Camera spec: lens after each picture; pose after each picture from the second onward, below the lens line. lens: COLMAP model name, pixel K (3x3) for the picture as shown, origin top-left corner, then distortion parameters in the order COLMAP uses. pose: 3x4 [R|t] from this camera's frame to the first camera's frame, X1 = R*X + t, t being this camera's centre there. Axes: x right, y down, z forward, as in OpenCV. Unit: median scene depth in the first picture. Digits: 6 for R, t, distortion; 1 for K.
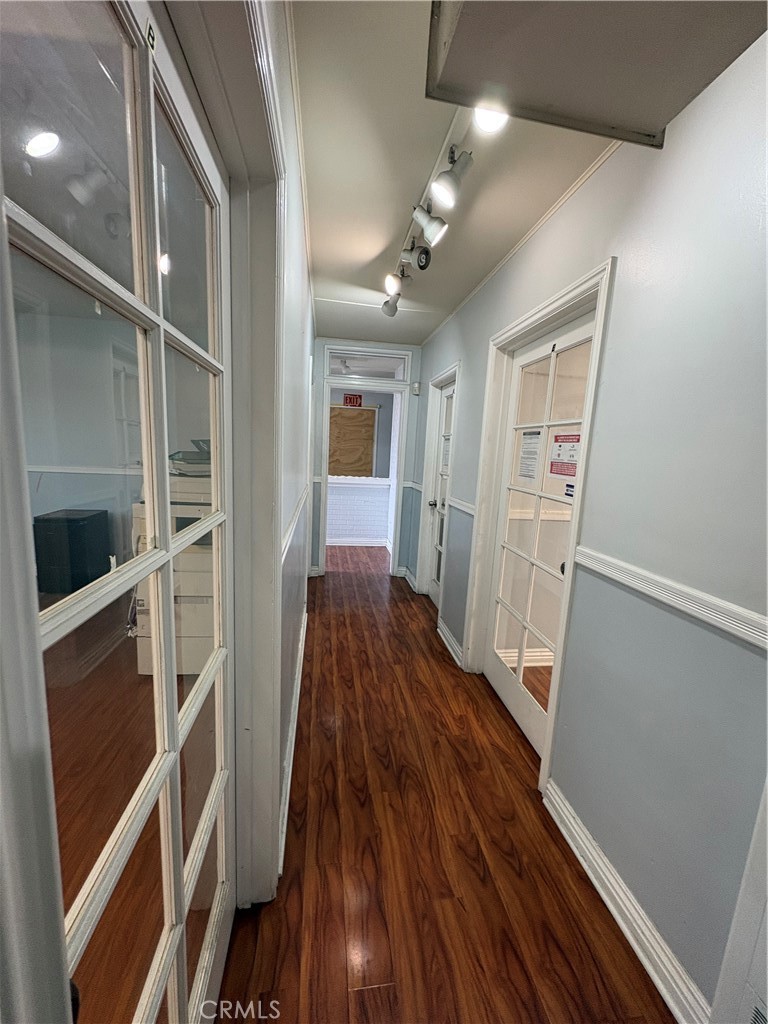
lens RADIAL K [[408.7, 0, 385.4], [0, 408.7, 513.6], [0, 0, 1]] dist [-0.000718, 0.000028]
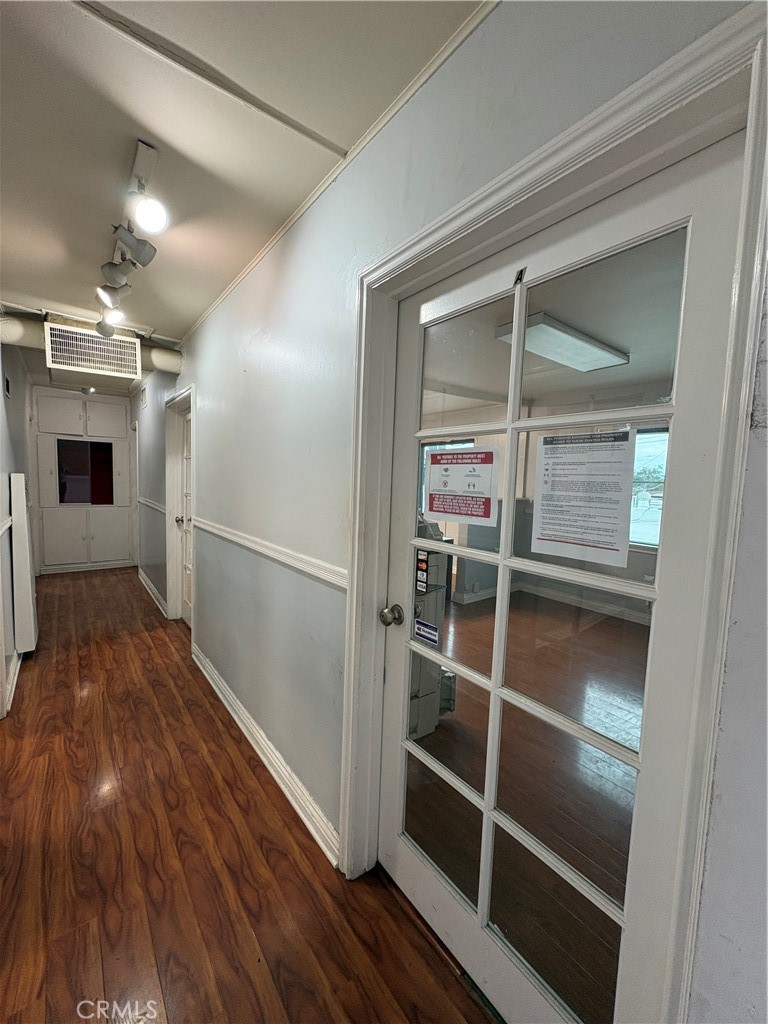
lens RADIAL K [[408.7, 0, 383.0], [0, 408.7, 512.2], [0, 0, 1]] dist [-0.000718, 0.000028]
pose [[-0.869160, -0.034294, -0.493341, -0.012382], [-0.148268, 0.969772, 0.193803, -0.301987], [0.471781, 0.241593, -0.847971, 1.860783]]
